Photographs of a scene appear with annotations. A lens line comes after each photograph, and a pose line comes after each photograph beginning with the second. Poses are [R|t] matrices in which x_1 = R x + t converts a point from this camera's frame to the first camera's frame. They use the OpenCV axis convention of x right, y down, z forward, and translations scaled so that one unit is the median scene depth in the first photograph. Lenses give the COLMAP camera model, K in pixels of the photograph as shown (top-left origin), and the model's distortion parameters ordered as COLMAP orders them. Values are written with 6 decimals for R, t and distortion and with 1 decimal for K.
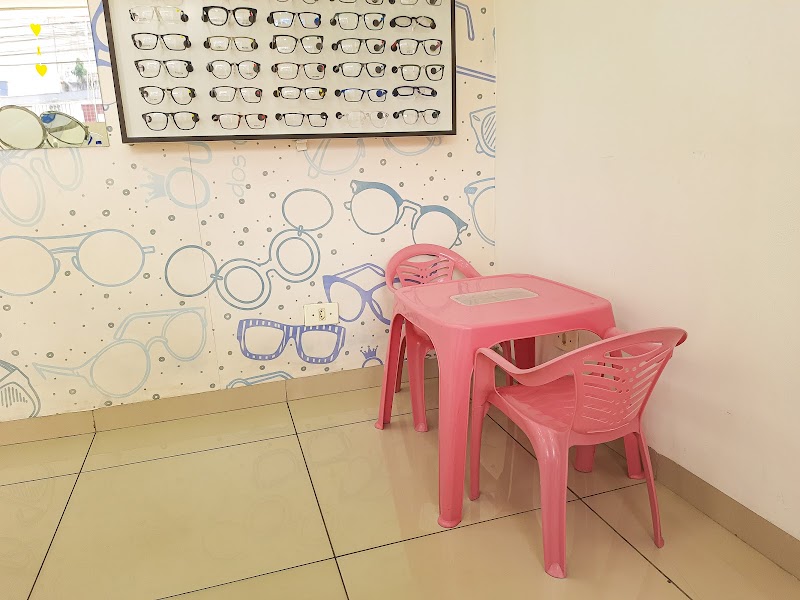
lens RADIAL K [[576.4, 0, 400.0], [0, 576.4, 300.0], [0, 0, 1]] dist [0.000454, 0.000161]
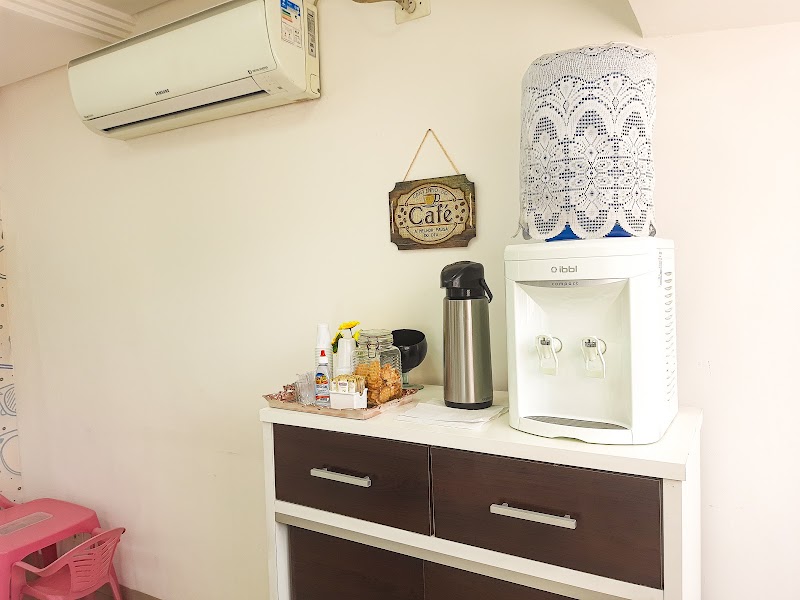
lens RADIAL K [[589.1, 0, 400.0], [0, 589.1, 300.0], [0, 0, 1]] dist [0.003604, 0.001366]
pose [[0.742194, -0.030844, 0.669475, -0.164059], [0.170699, 0.974694, -0.144335, -0.229200], [-0.648081, 0.221404, 0.728678, -1.211626]]
